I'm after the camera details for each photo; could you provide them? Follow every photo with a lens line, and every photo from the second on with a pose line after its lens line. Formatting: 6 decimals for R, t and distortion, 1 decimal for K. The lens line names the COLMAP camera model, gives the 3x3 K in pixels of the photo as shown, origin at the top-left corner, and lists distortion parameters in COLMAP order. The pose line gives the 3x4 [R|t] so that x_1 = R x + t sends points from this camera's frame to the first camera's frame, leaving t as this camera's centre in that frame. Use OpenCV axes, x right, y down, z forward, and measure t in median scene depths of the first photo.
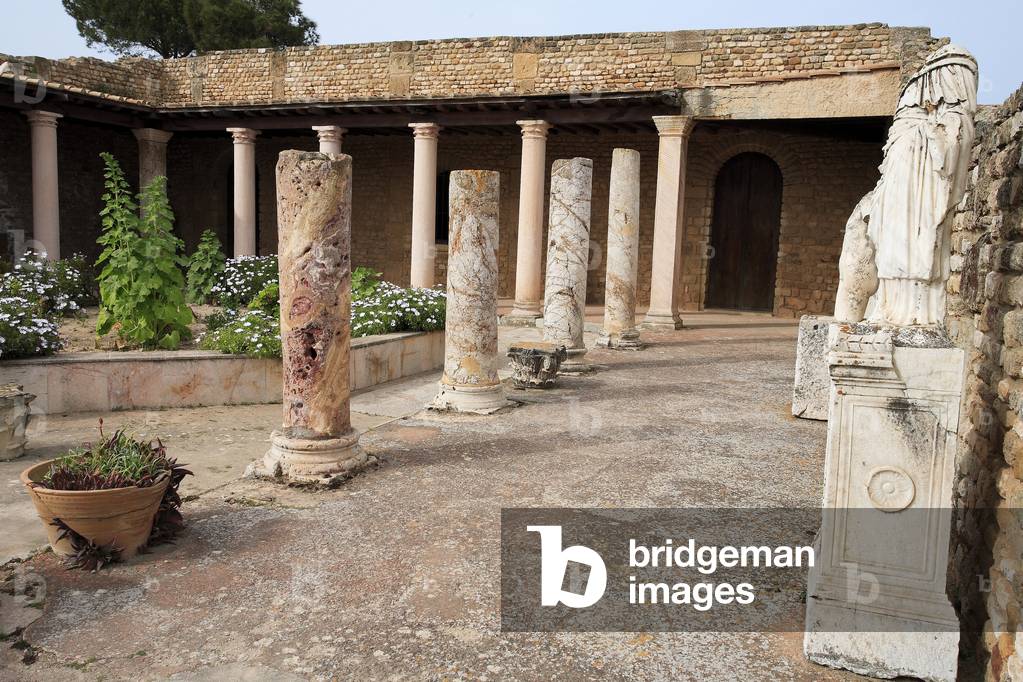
lens RADIAL K [[836.2, 0, 516.4], [0, 836.2, 339.4], [0, 0, 1]] dist [-0.025397, 0.067824]
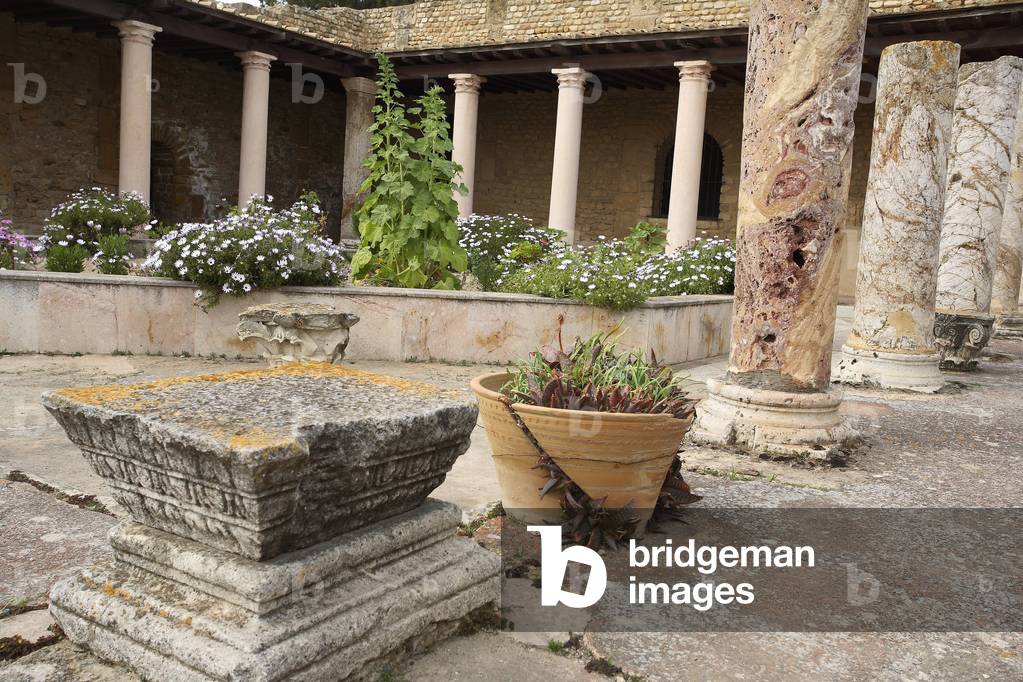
lens RADIAL K [[926.2, 0, 503.1], [0, 926.2, 341.2], [0, 0, 1]] dist [-0.013817, 0.078824]
pose [[0.981896, 0.047658, -0.183329, -0.154728], [-0.050996, 0.998607, -0.013538, 0.047390], [0.182428, 0.022642, 0.982958, 0.114587]]
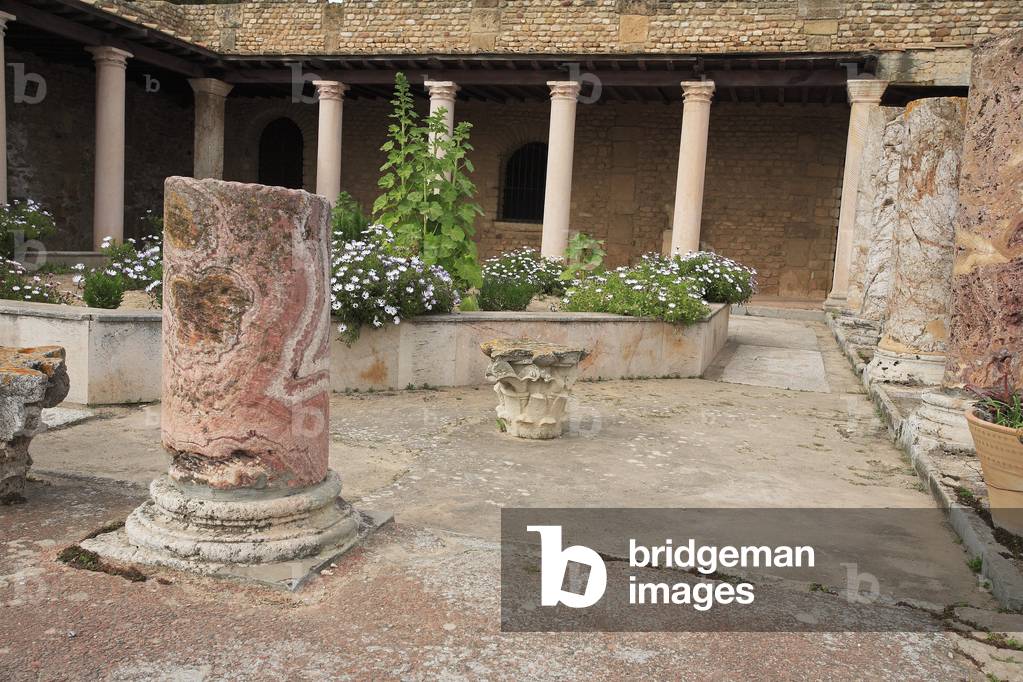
lens RADIAL K [[874.7, 0, 506.9], [0, 874.7, 340.7], [0, 0, 1]] dist [-0.016679, 0.072715]
pose [[0.992494, 0.006780, 0.122103, -0.382599], [-0.005943, 0.999956, -0.007221, 0.032592], [-0.122146, 0.006441, 0.992491, 0.113930]]
